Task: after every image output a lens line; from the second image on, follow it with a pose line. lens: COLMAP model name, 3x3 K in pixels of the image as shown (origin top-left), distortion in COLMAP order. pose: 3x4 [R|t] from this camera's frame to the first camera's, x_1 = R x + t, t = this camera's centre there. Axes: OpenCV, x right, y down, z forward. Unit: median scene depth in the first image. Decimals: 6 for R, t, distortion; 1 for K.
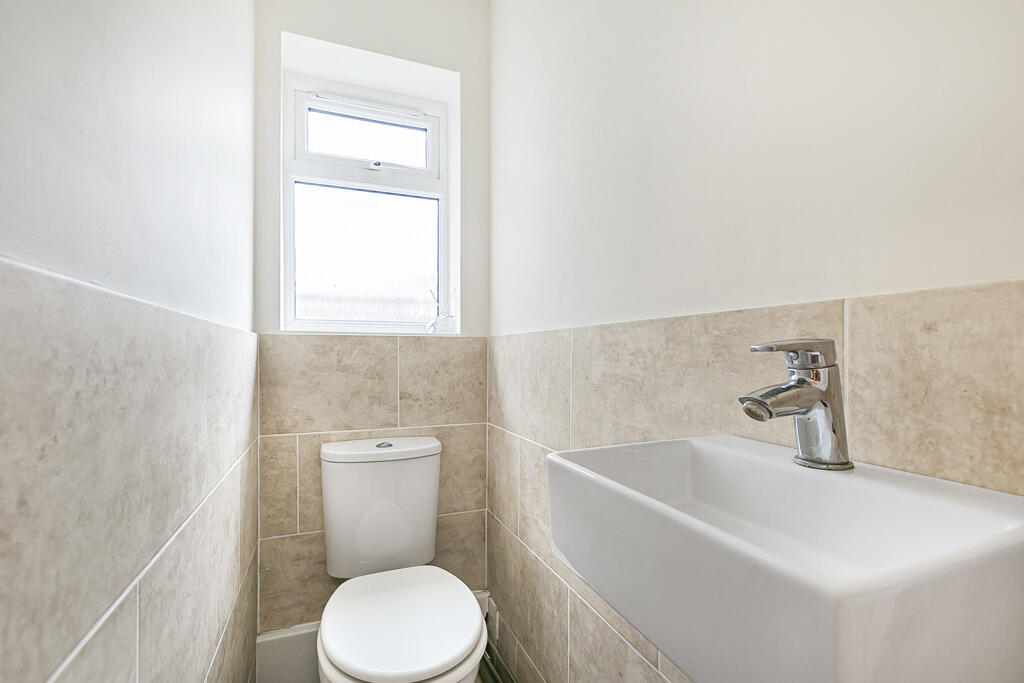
lens RADIAL K [[468.0, 0, 522.6], [0, 468.0, 356.8], [0, 0, 1]] dist [-0.003258, 0.005280]
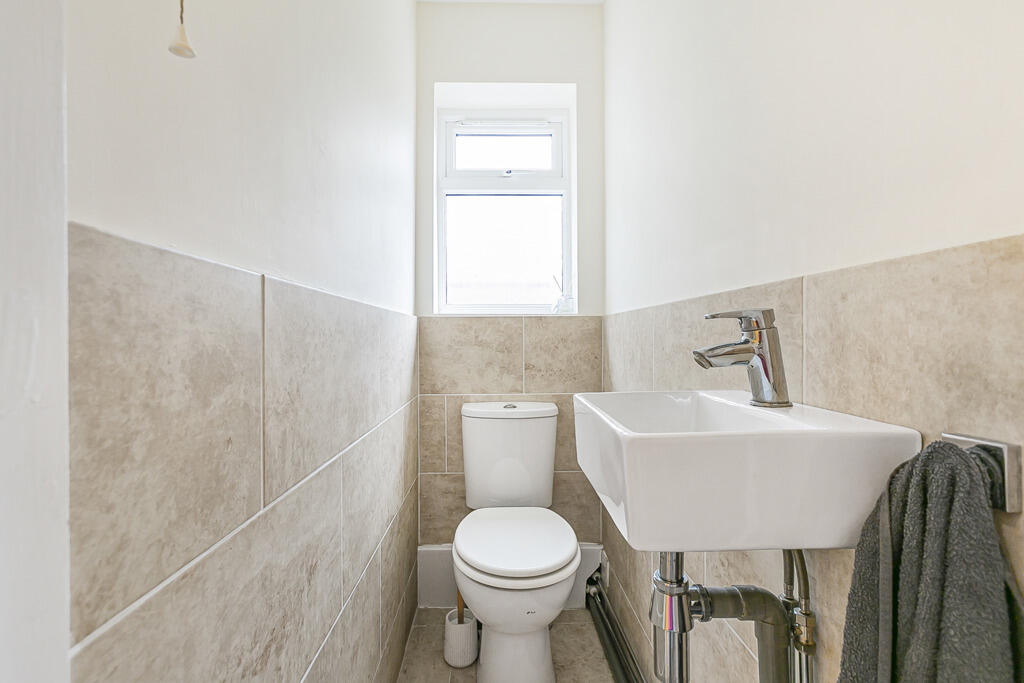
lens RADIAL K [[468.0, 0, 510.1], [0, 468.0, 336.7], [0, 0, 1]] dist [-0.003258, 0.005280]
pose [[0.939785, -0.004610, -0.341736, 0.133416], [0.003573, 0.999987, -0.003664, 0.013969], [0.341748, 0.002222, 0.939789, -0.154701]]
